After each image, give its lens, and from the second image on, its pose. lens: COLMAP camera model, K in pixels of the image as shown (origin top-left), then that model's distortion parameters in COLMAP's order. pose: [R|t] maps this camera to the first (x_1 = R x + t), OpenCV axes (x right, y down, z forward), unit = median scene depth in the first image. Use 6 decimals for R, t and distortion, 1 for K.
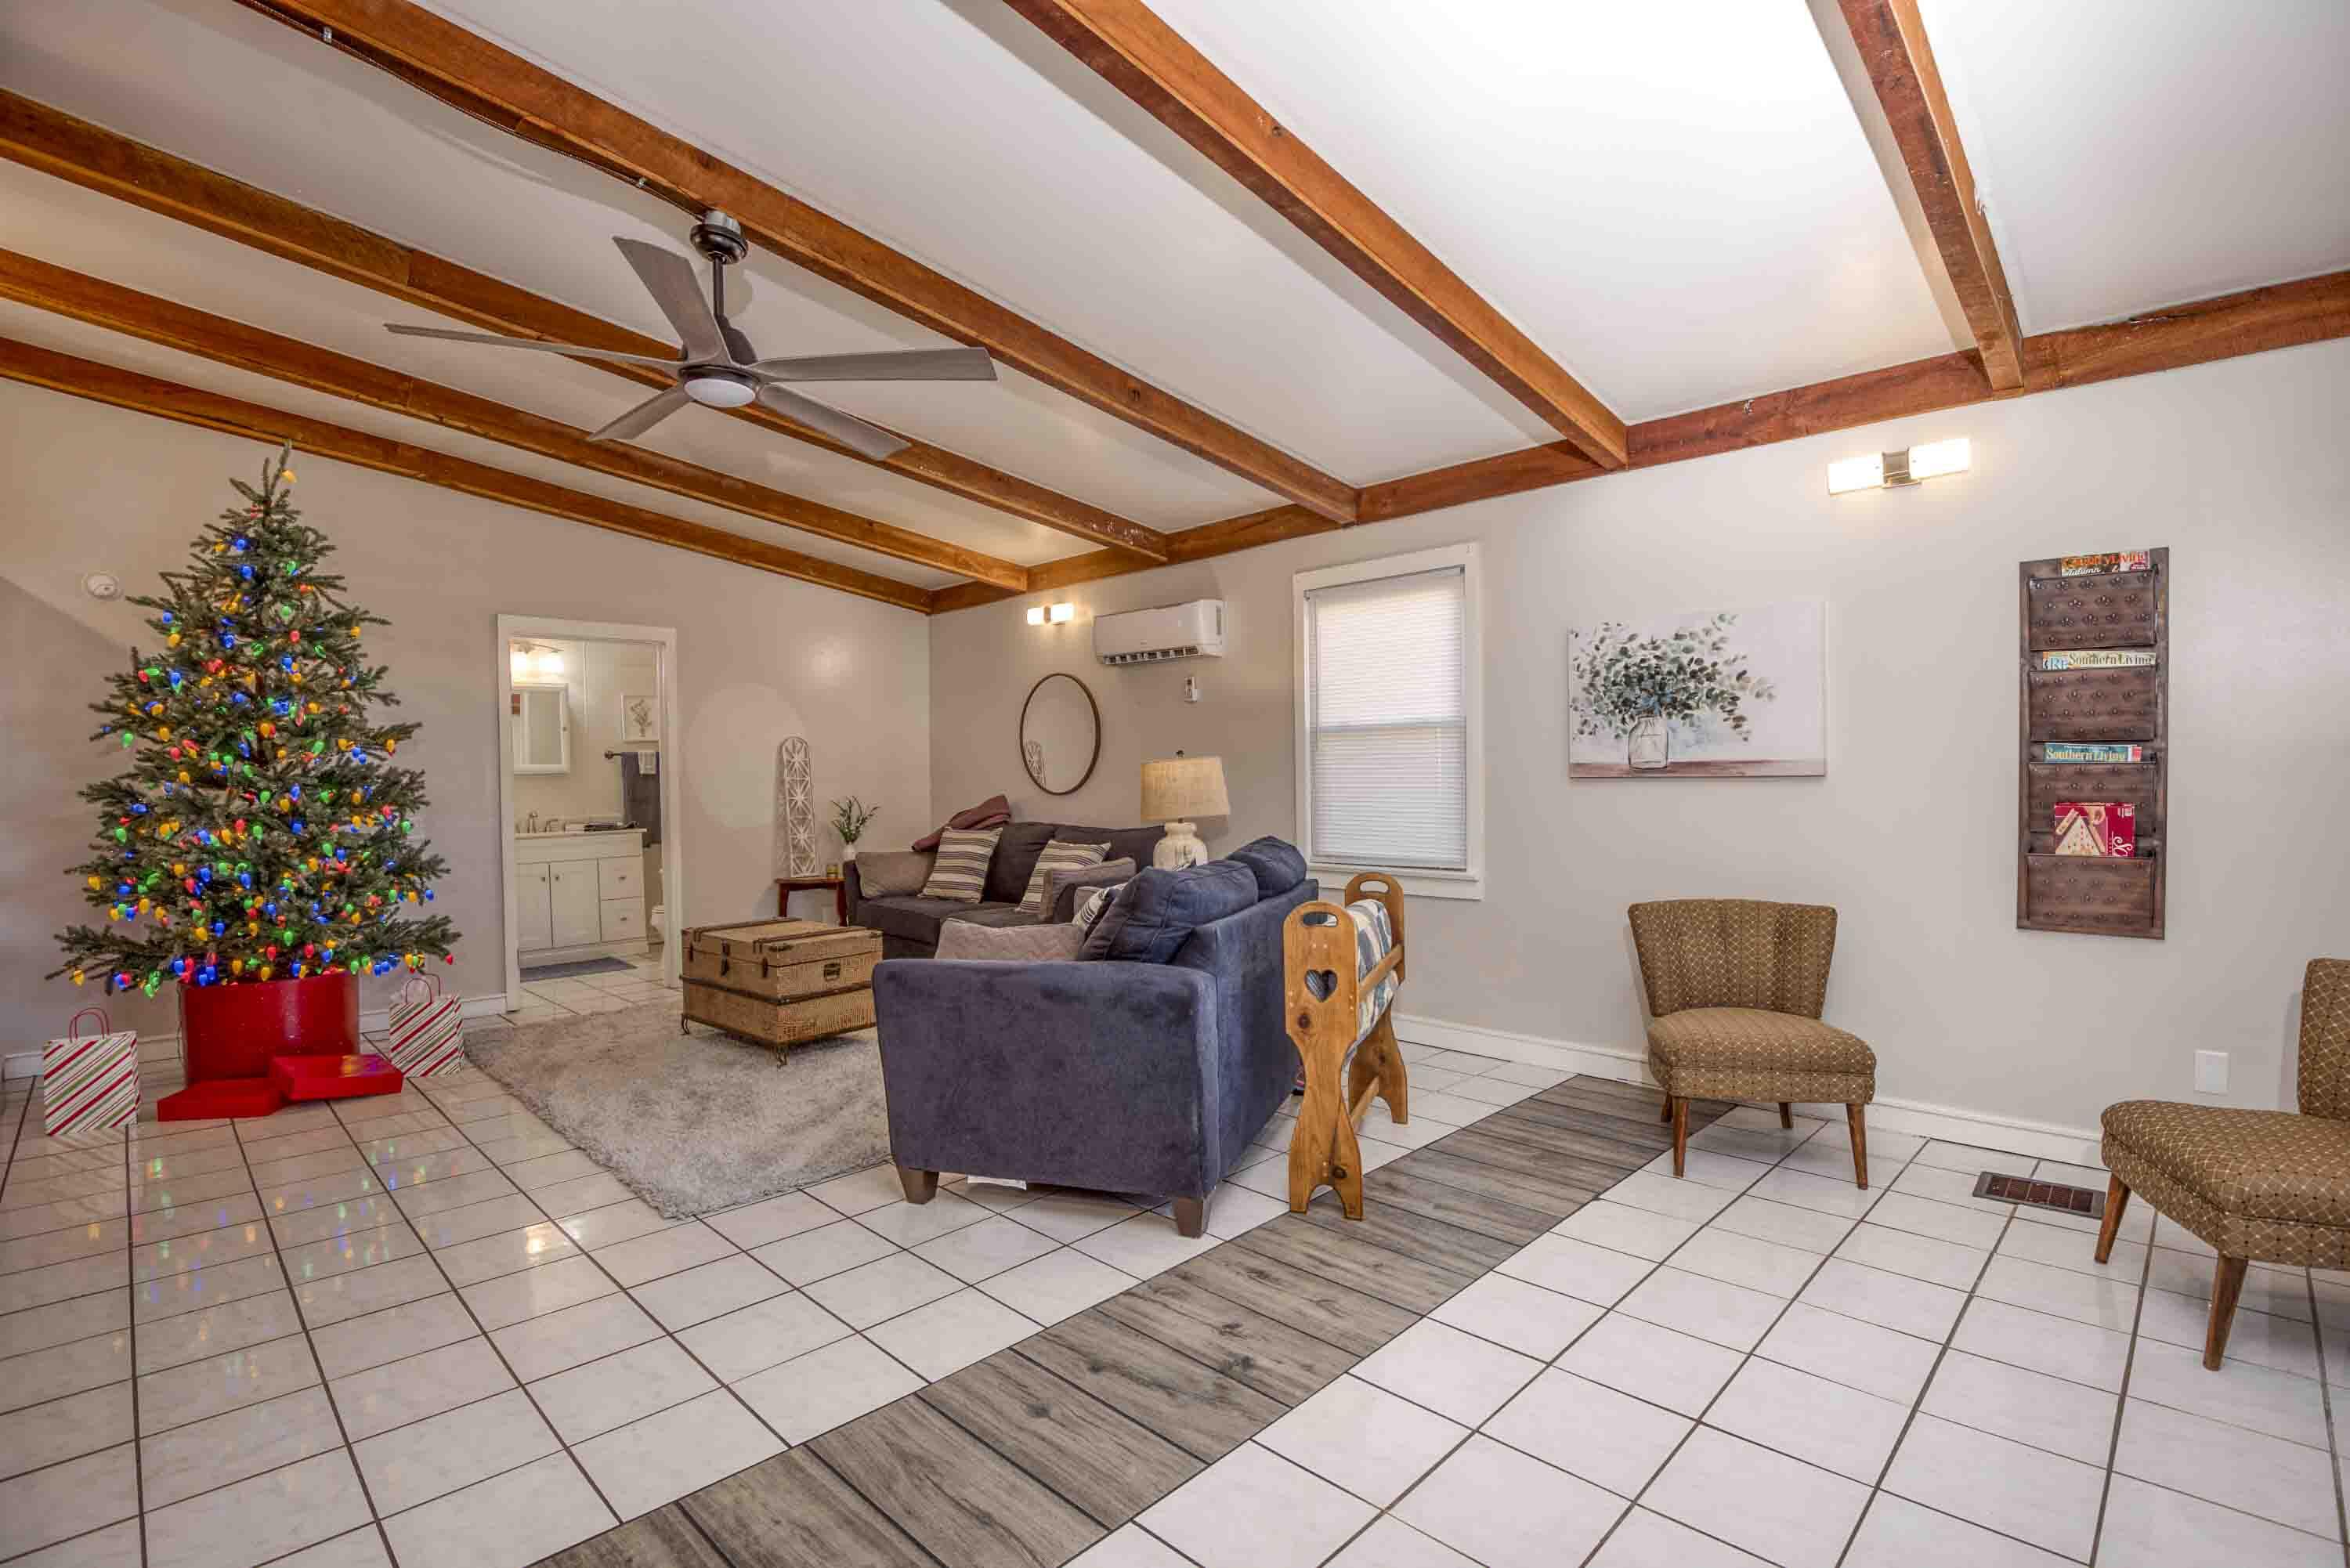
lens RADIAL K [[1108.5, 0, 1207.0], [0, 1108.5, 786.8], [0, 0, 1]] dist [-0.000667, -0.026419]
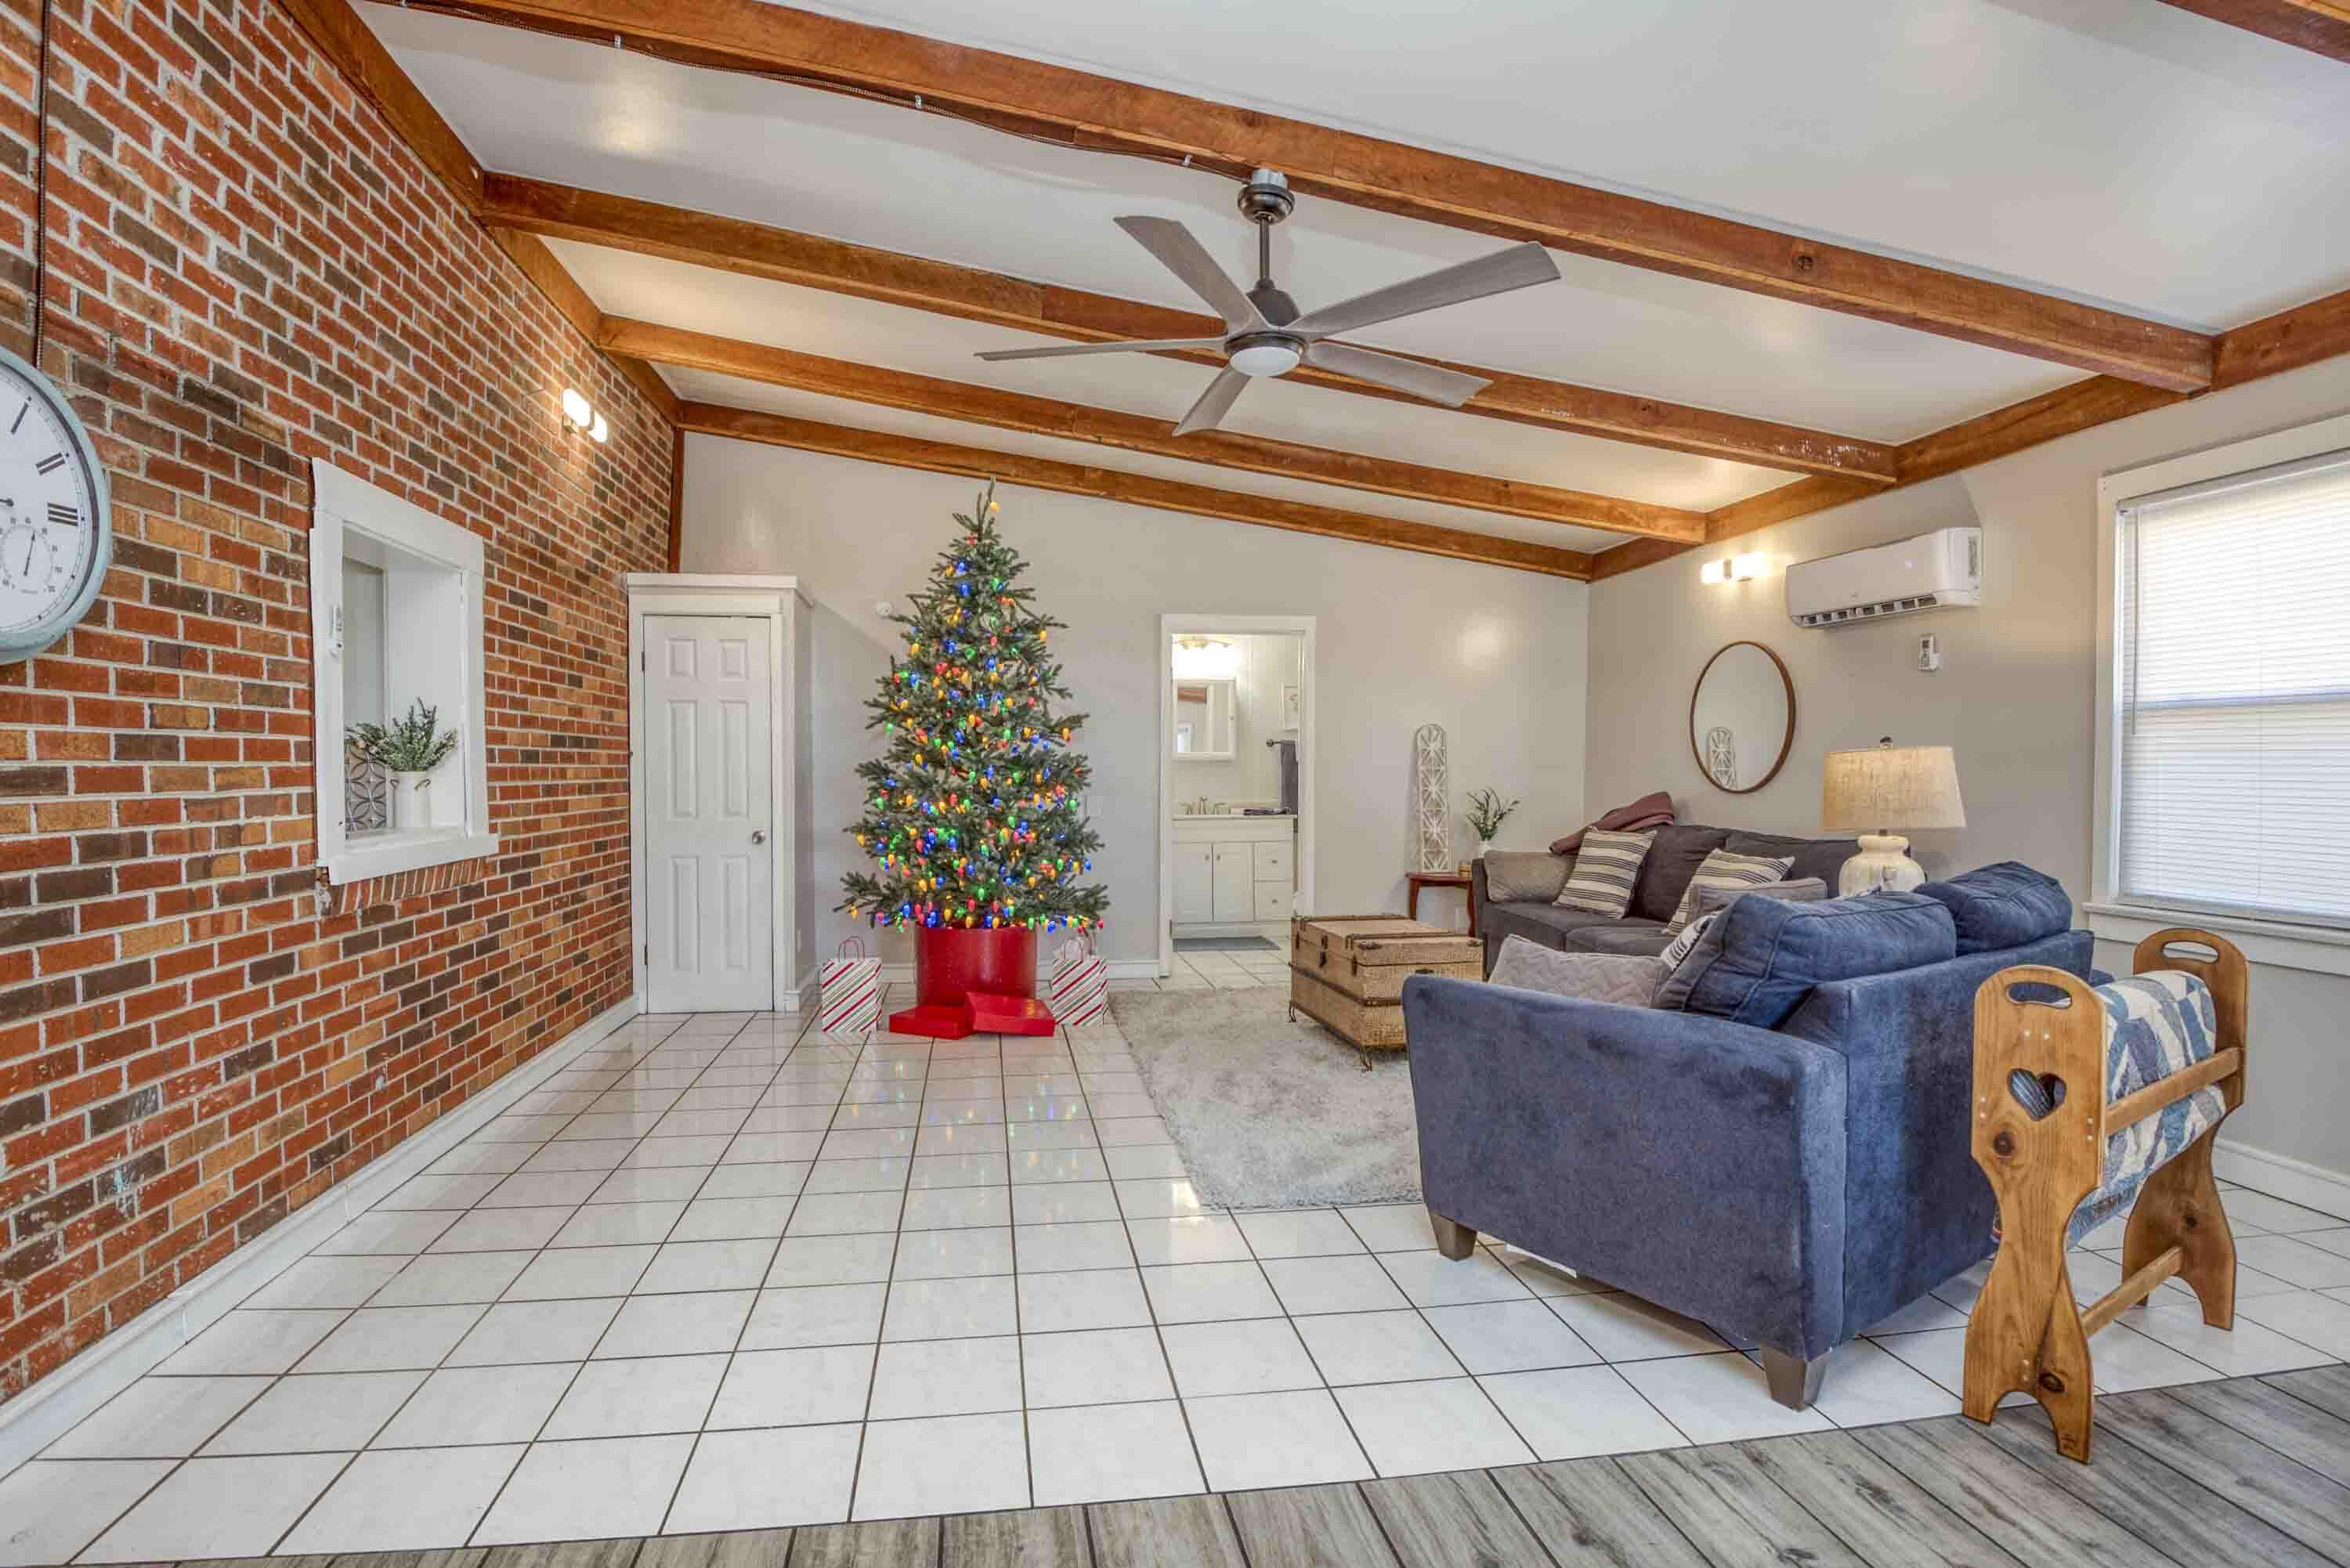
lens RADIAL K [[1171.1, 0, 1114.9], [0, 1171.1, 798.0], [0, 0, 1]] dist [-0.000947, -0.023953]
pose [[0.777992, 0.031256, -0.627497, 0.075089], [-0.020520, 0.999493, 0.024345, -0.001107], [0.627939, -0.006064, 0.778239, 0.093263]]
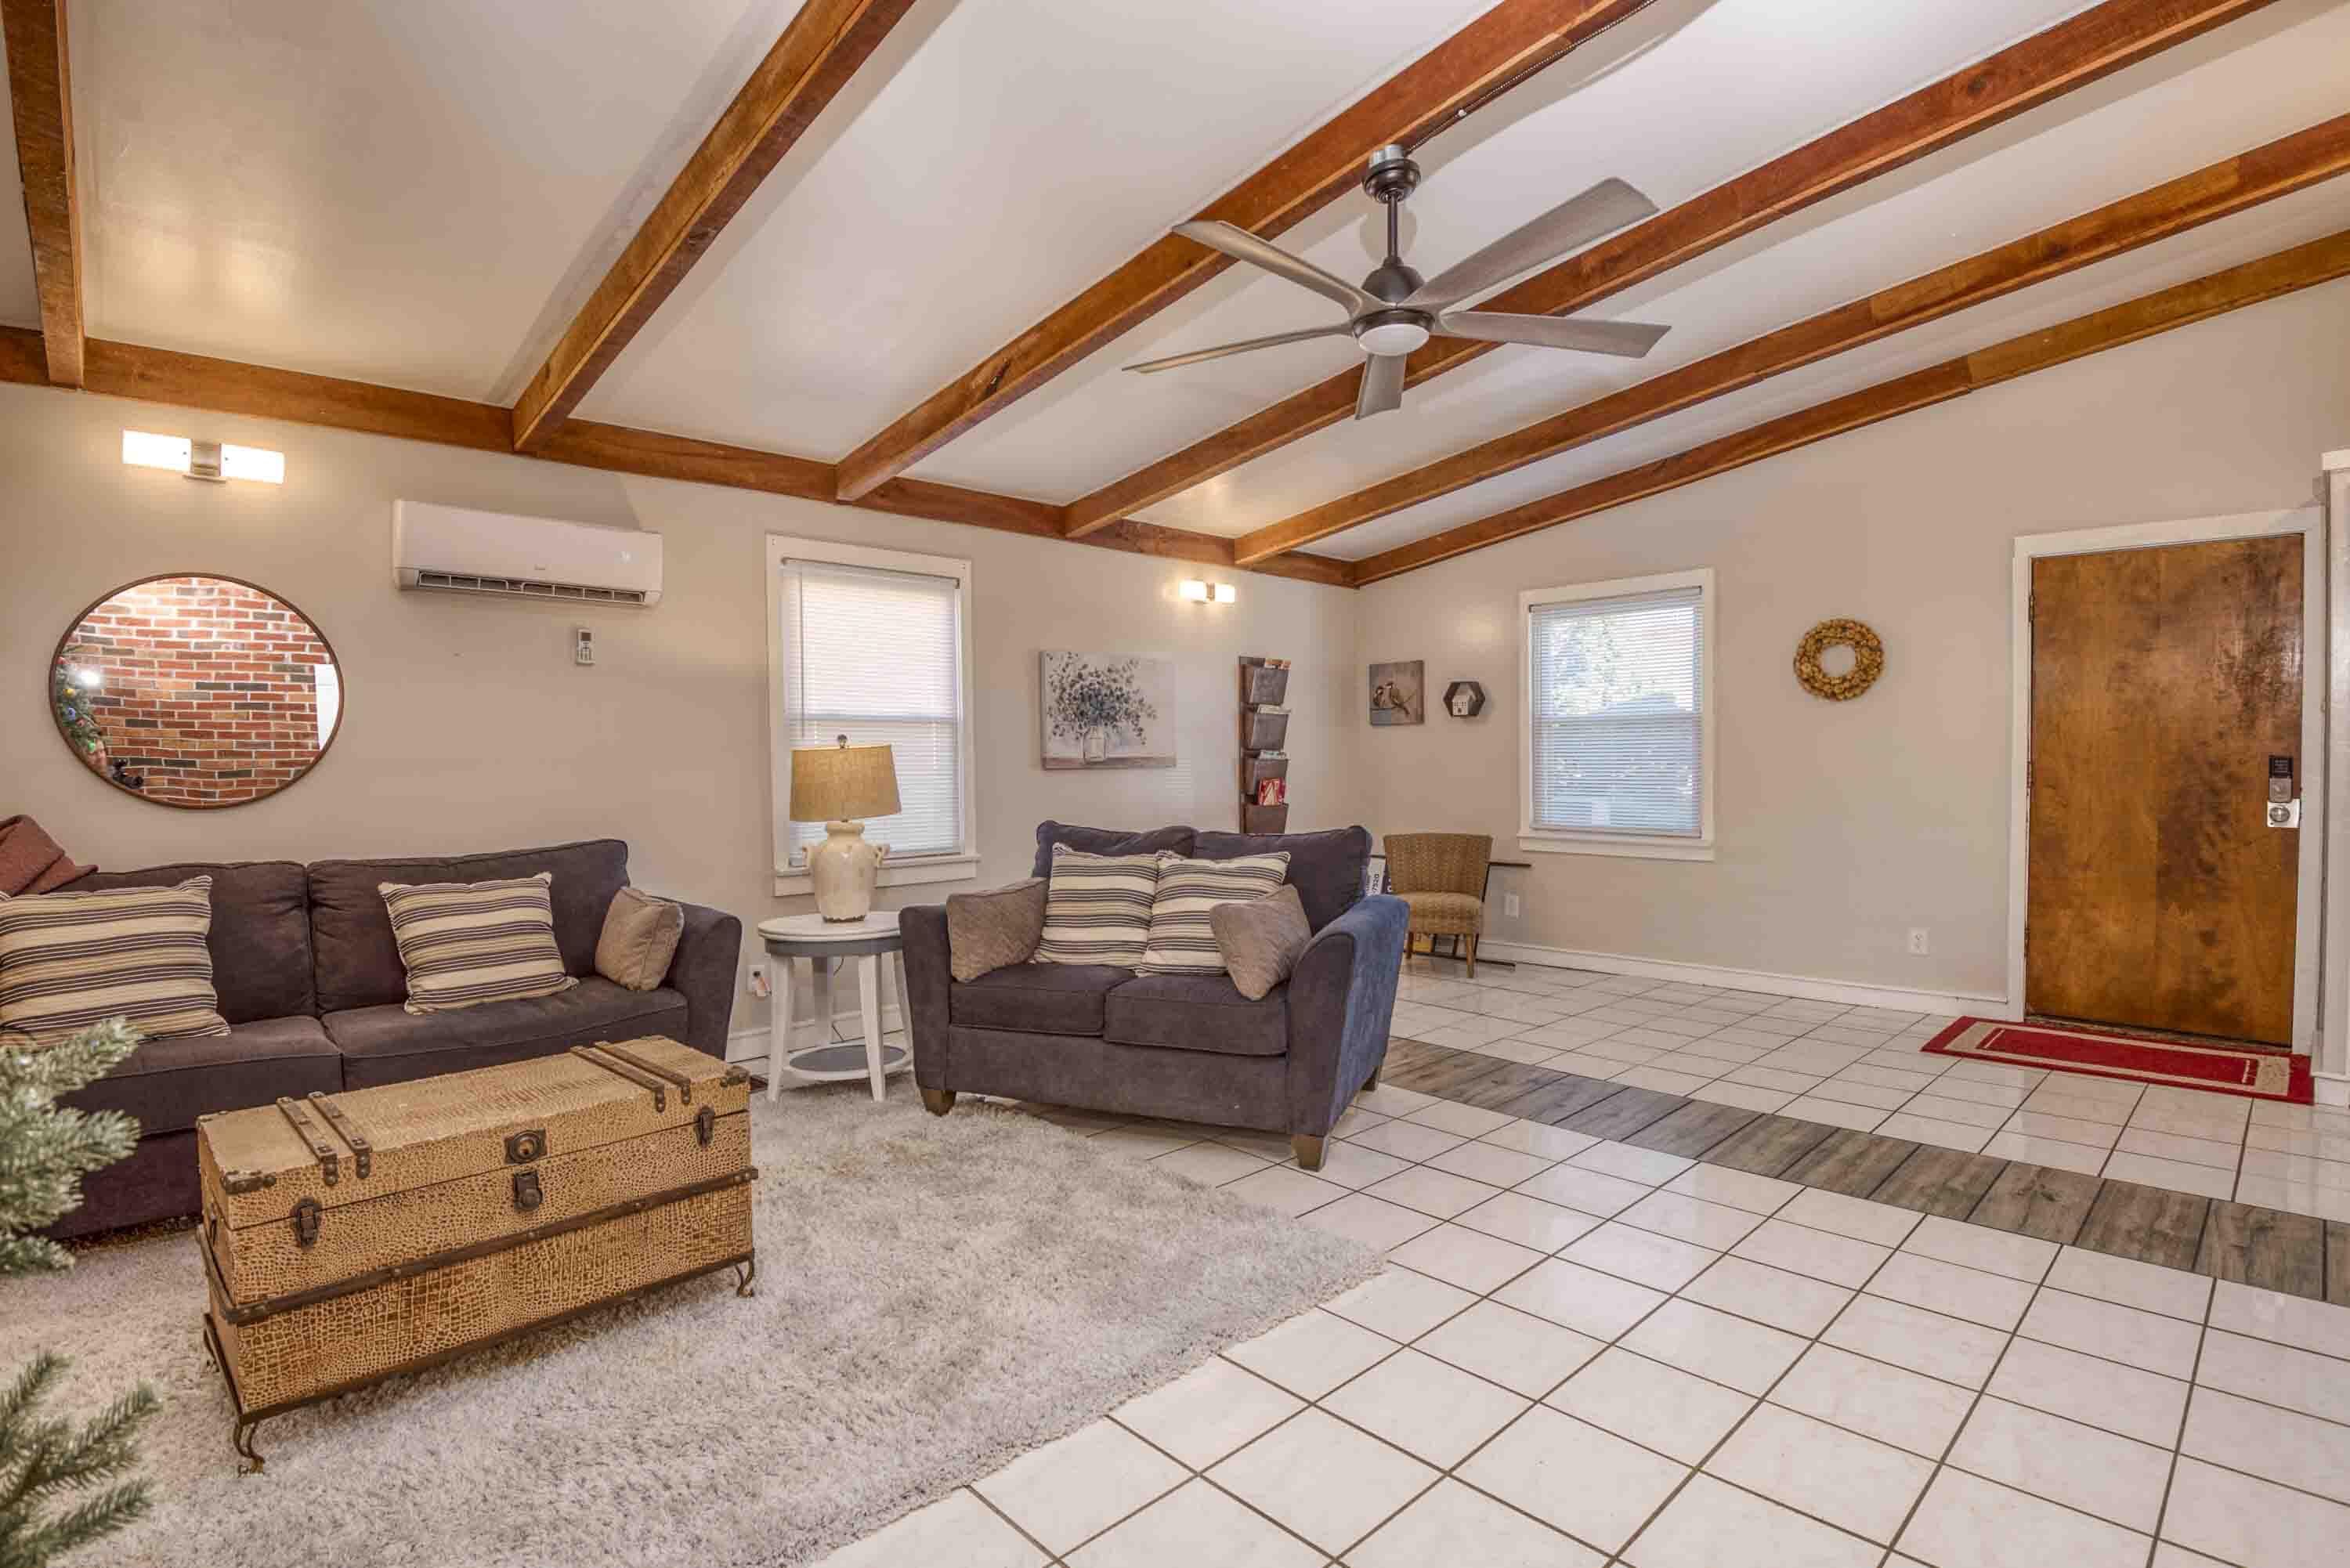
lens RADIAL K [[1108.5, 0, 1207.0], [0, 1108.5, 786.8], [0, 0, 1]] dist [-0.000667, -0.026419]
pose [[0.022982, -0.011186, 0.999673, -0.996046], [0.019147, 0.999759, 0.010747, 0.002848], [-0.999553, 0.018893, 0.023191, 0.822752]]
